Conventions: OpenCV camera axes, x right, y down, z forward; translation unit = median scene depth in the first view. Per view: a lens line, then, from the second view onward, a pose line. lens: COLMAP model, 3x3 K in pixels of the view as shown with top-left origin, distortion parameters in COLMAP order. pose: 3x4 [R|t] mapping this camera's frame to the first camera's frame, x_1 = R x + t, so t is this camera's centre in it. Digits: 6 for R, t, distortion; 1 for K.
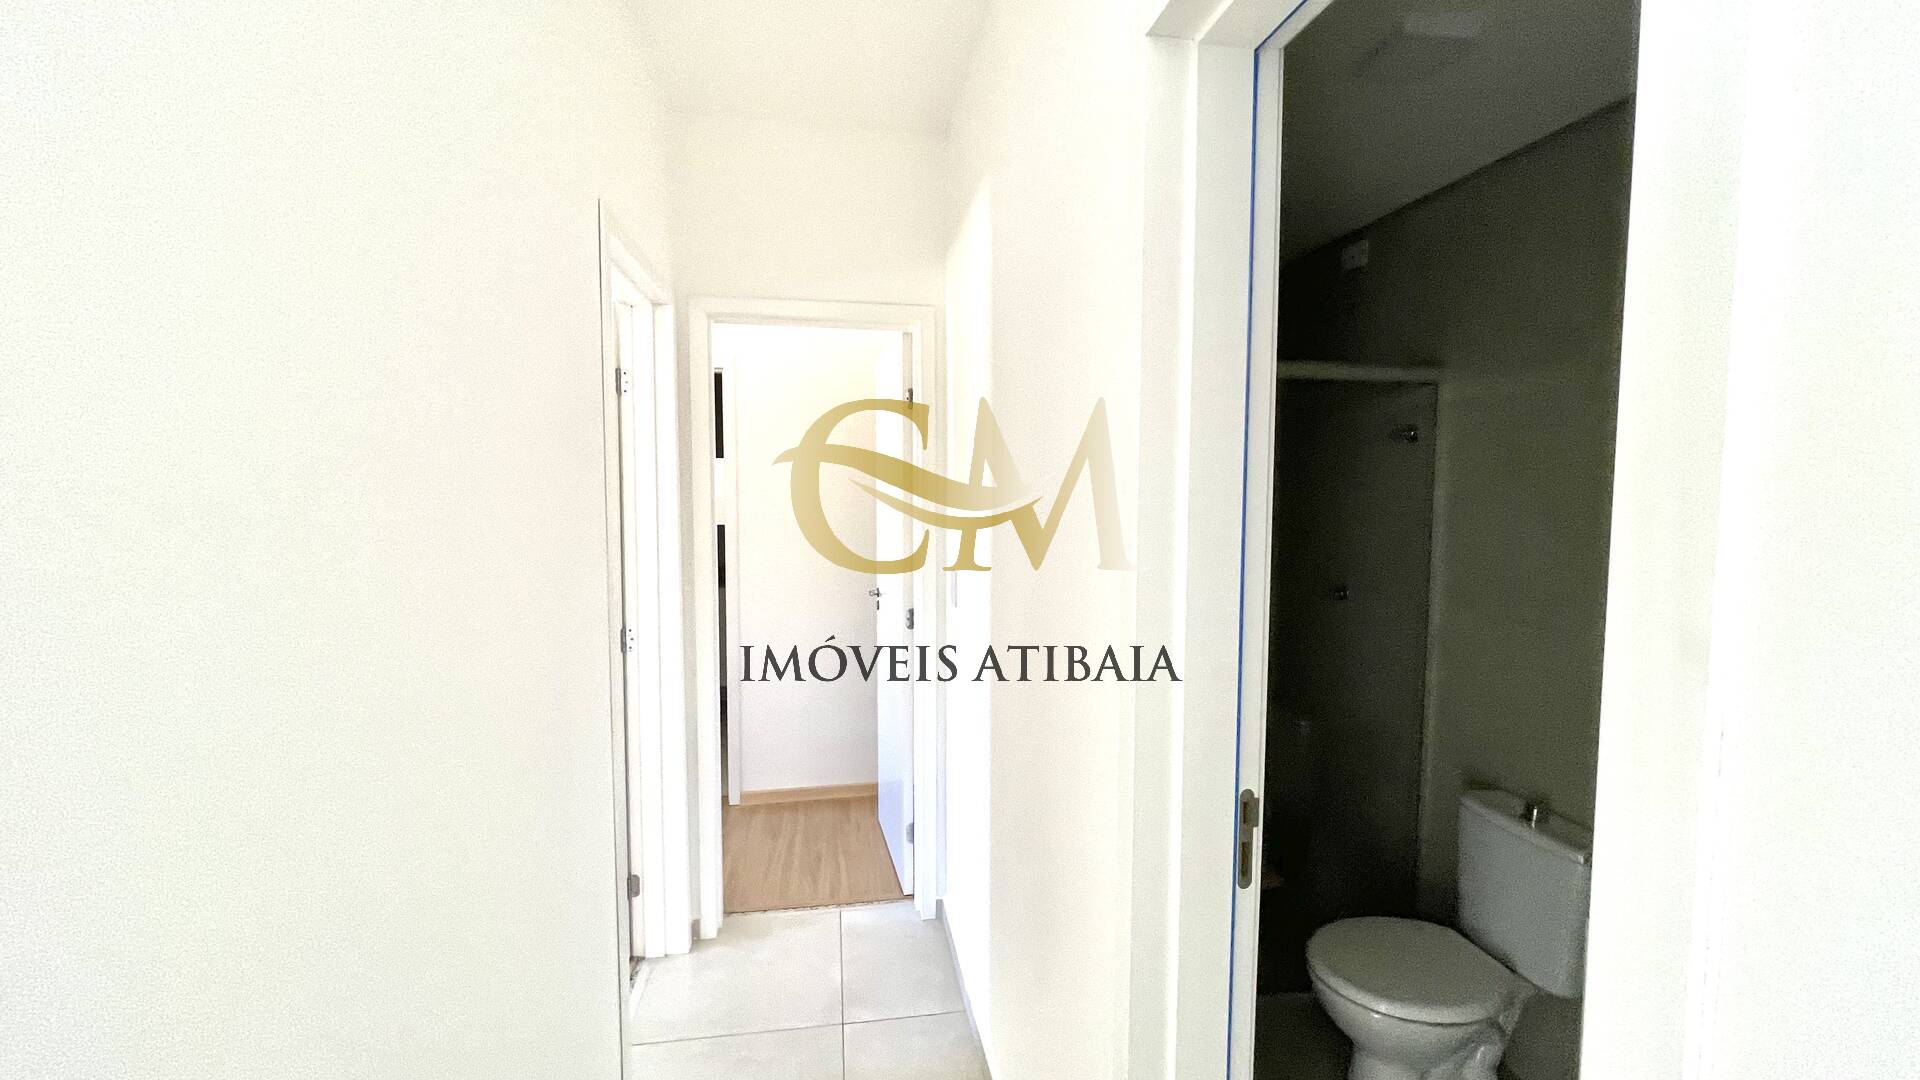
lens RADIAL K [[775.5, 0, 963.1], [0, 775.5, 540.3], [0, 0, 1]] dist [0.001284, -0.005036]
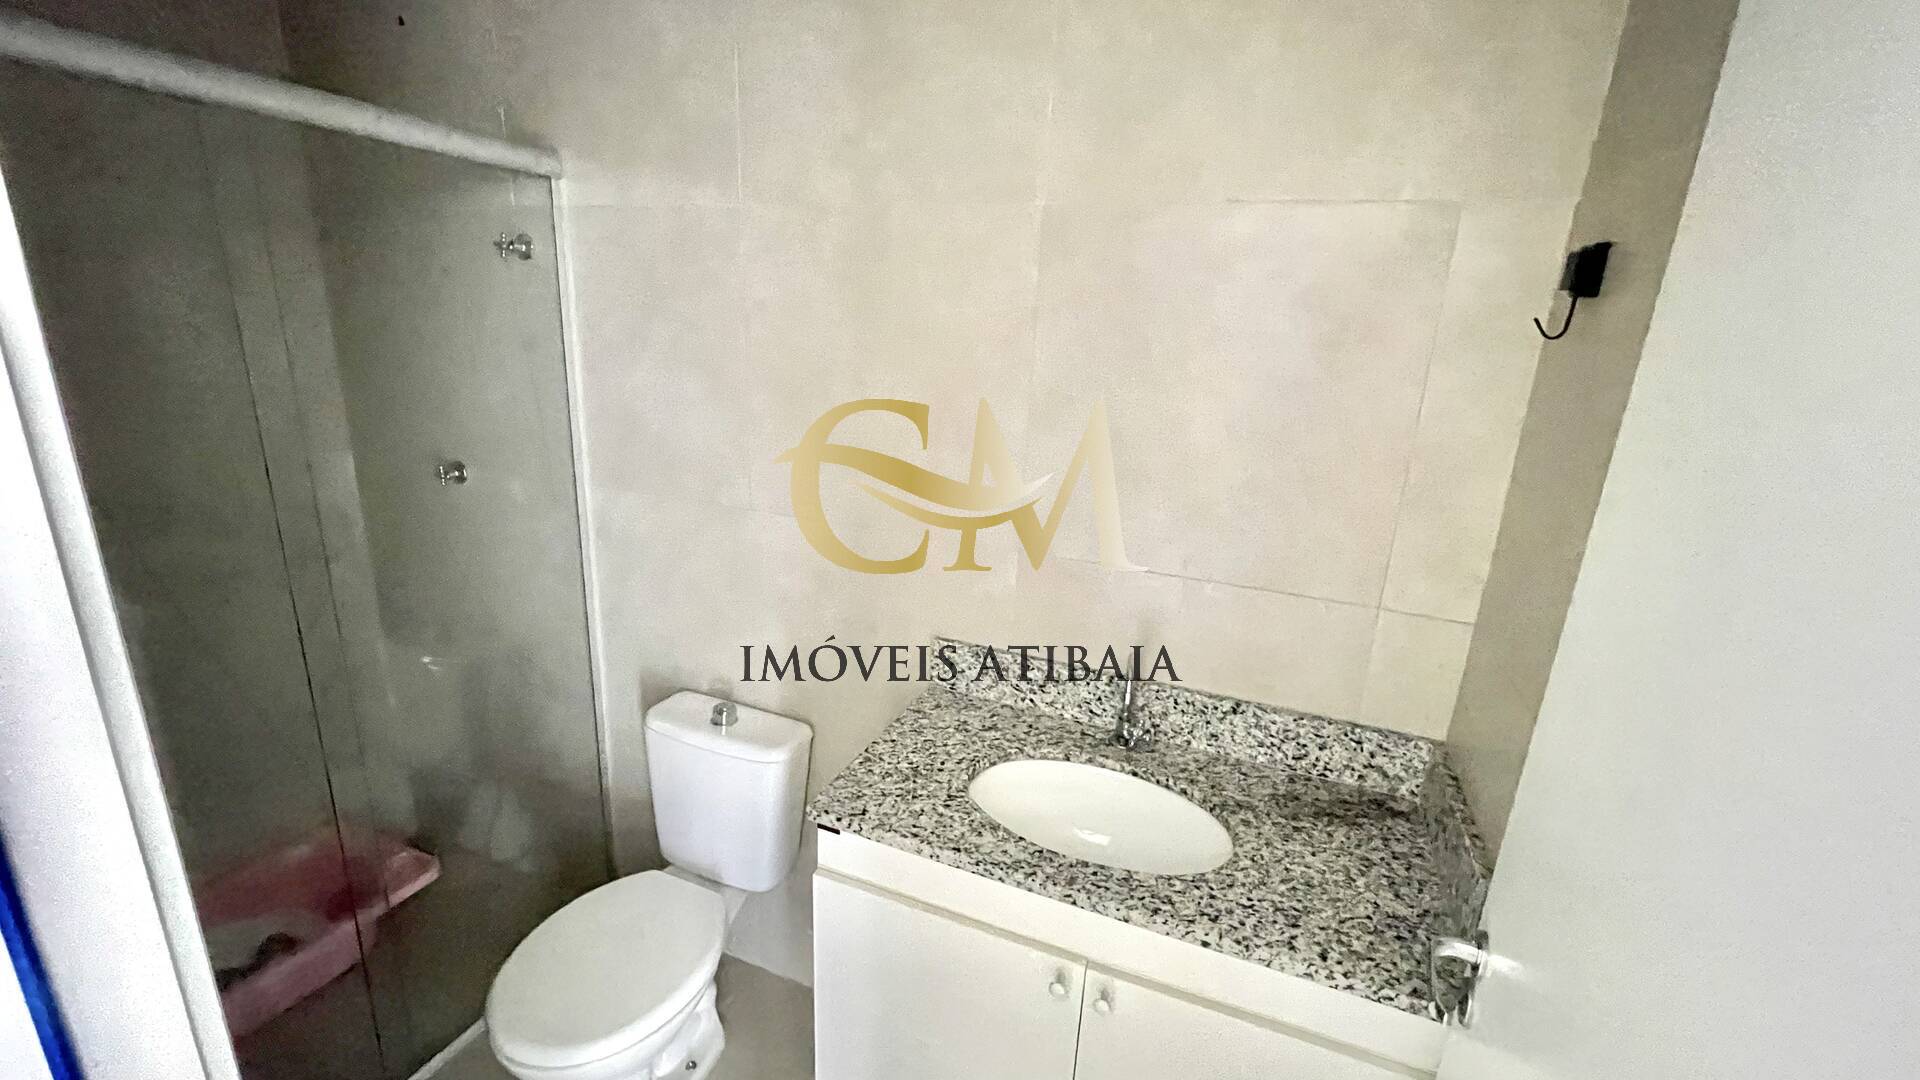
lens RADIAL K [[775.5, 0, 963.1], [0, 775.5, 540.3], [0, 0, 1]] dist [0.001284, -0.005036]
pose [[0.540933, -0.207150, 0.815156, 0.192412], [0.000800, 0.969321, 0.245796, -0.060820], [-0.841065, -0.132307, 0.524504, 0.304600]]
